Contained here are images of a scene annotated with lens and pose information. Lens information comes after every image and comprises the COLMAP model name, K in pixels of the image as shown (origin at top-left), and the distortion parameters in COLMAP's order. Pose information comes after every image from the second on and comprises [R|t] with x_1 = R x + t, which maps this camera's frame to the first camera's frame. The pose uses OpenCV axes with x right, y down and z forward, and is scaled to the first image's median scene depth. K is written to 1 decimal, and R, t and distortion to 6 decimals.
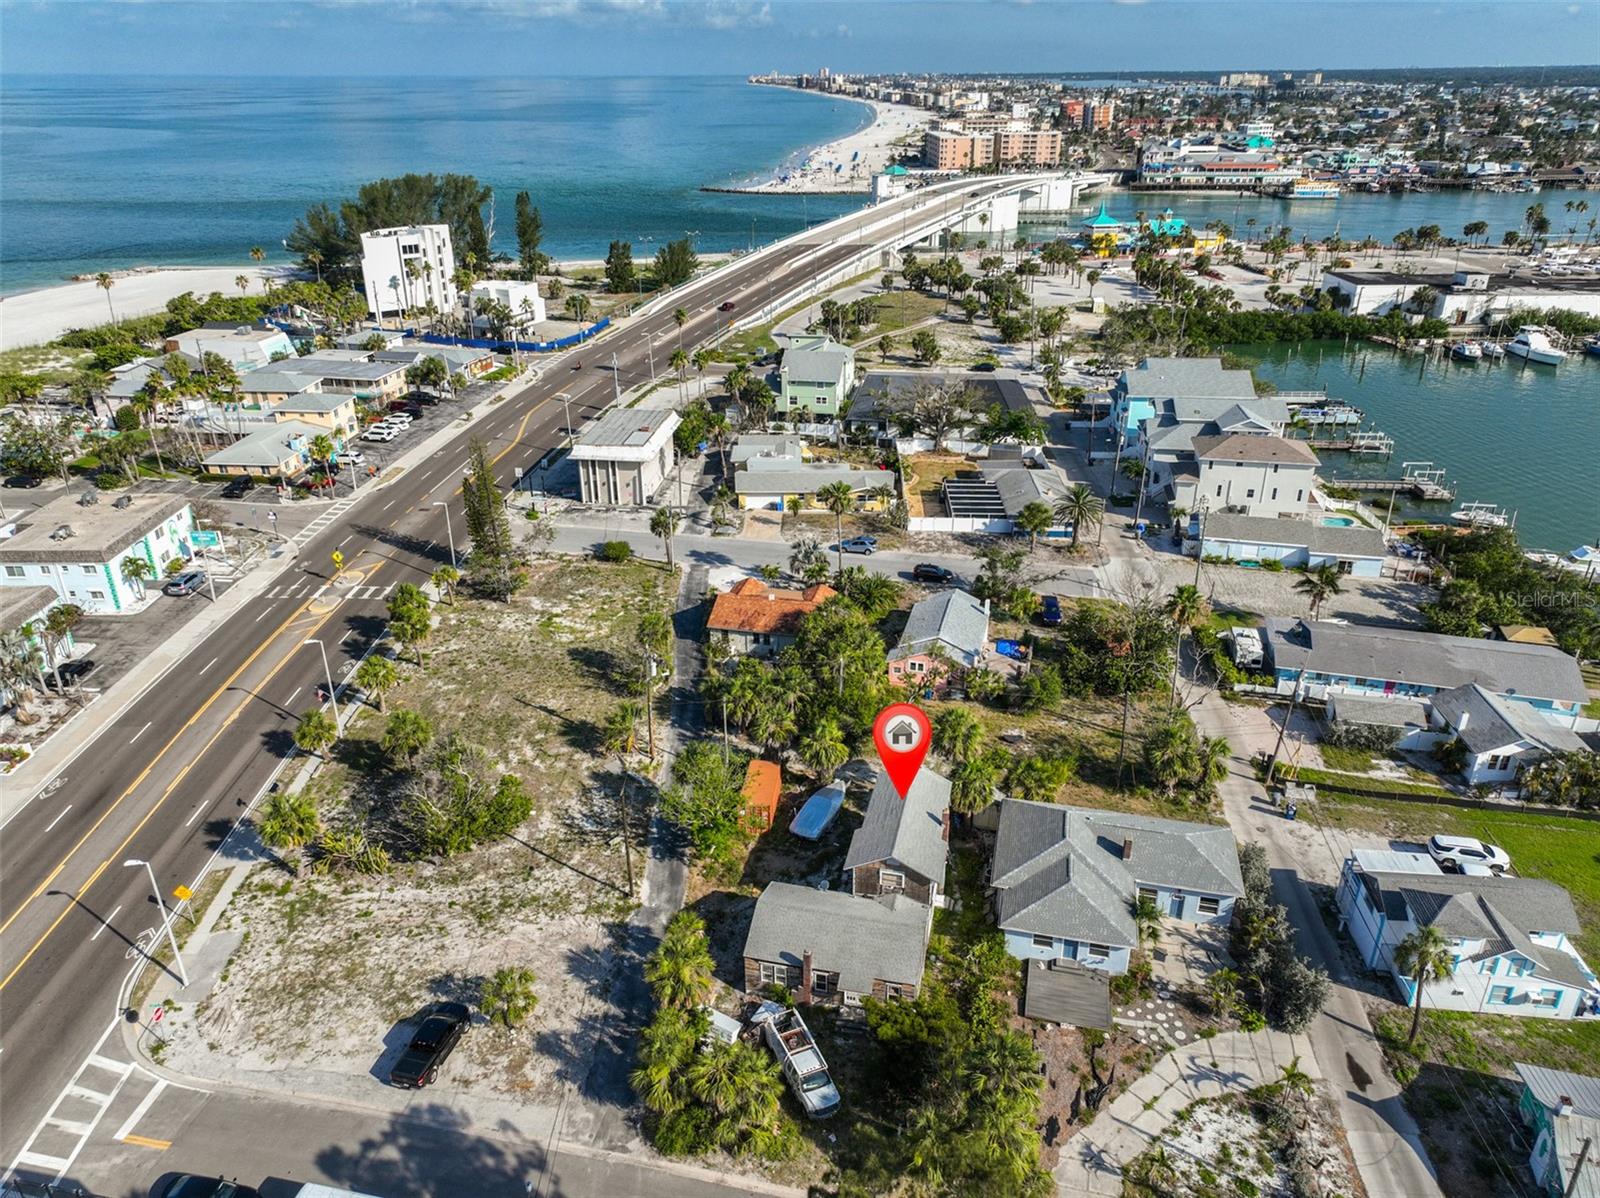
lens RADIAL K [[1119.1, 0, 806.4], [0, 1119.1, 597.2], [0, 0, 1]] dist [-0.000219, 0.018181]
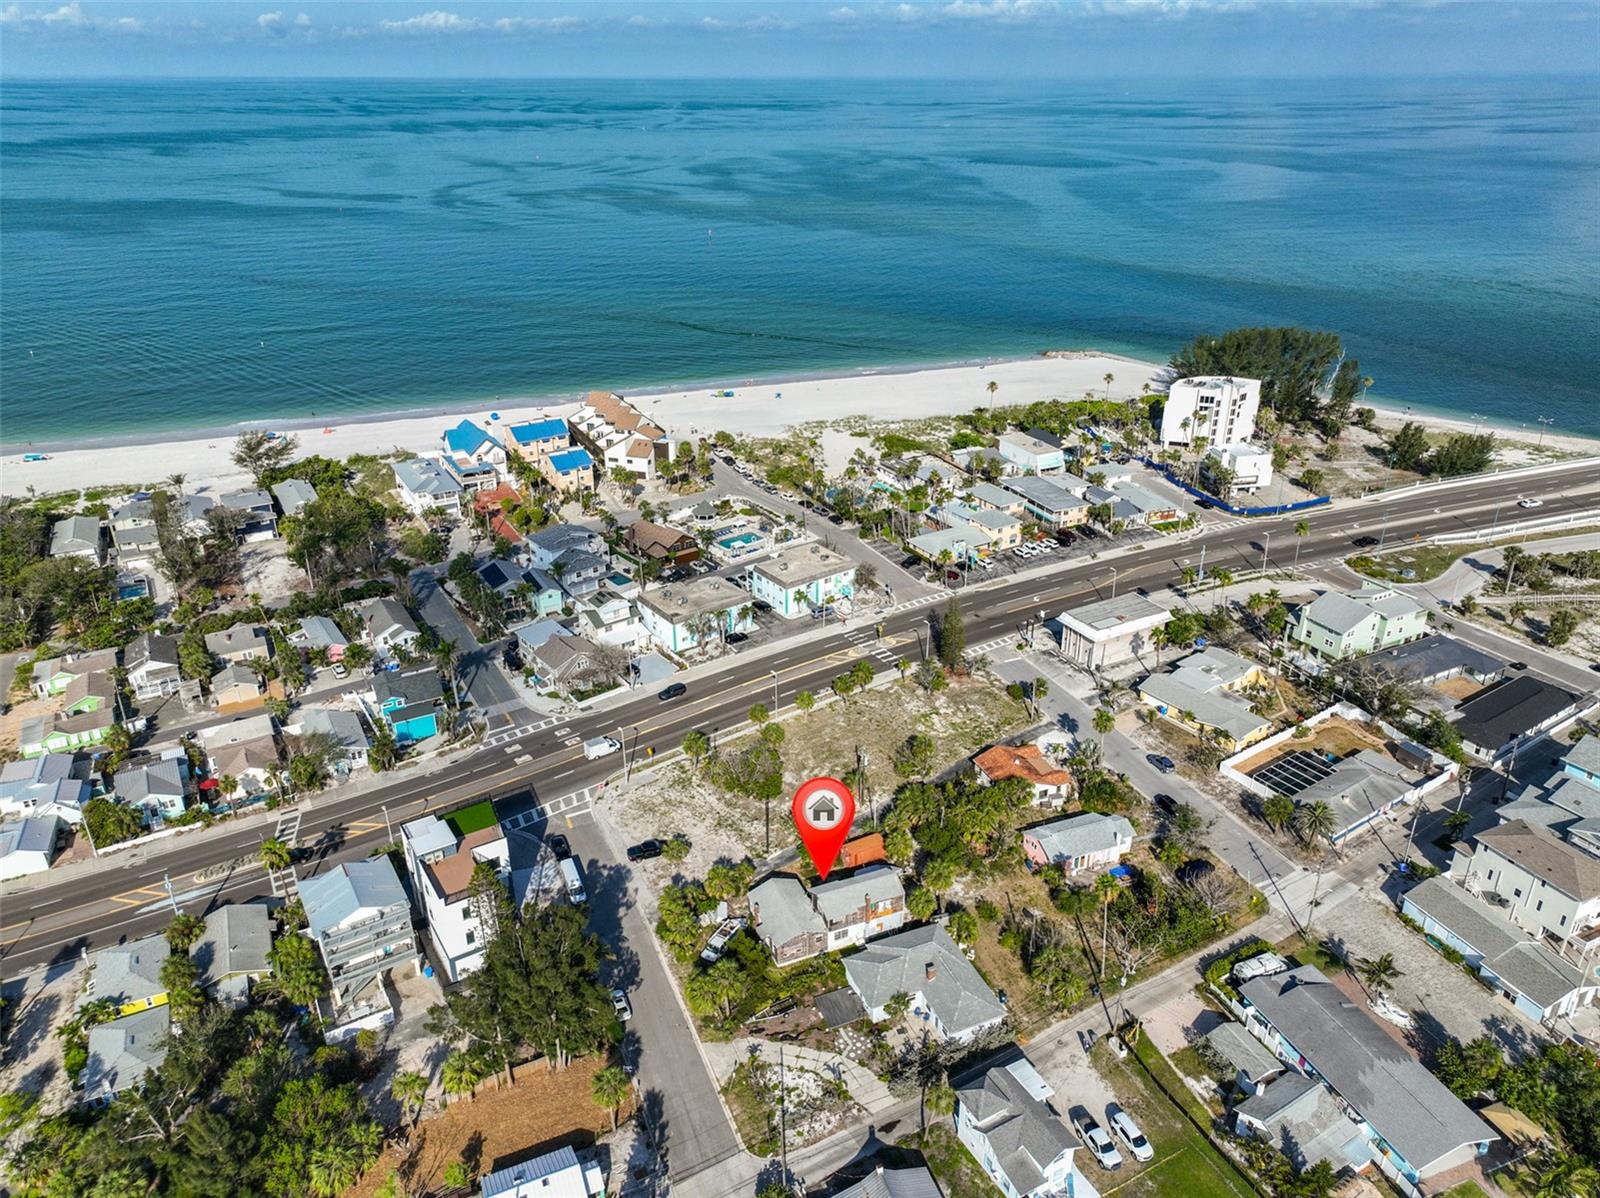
lens RADIAL K [[1119.1, 0, 806.4], [0, 1119.1, 597.2], [0, 0, 1]] dist [-0.000219, 0.018181]
pose [[0.586276, 0.345270, -0.732850, 0.760245], [-0.342858, 0.925368, 0.161687, -0.322502], [0.733982, 0.156470, 0.660899, -0.223818]]
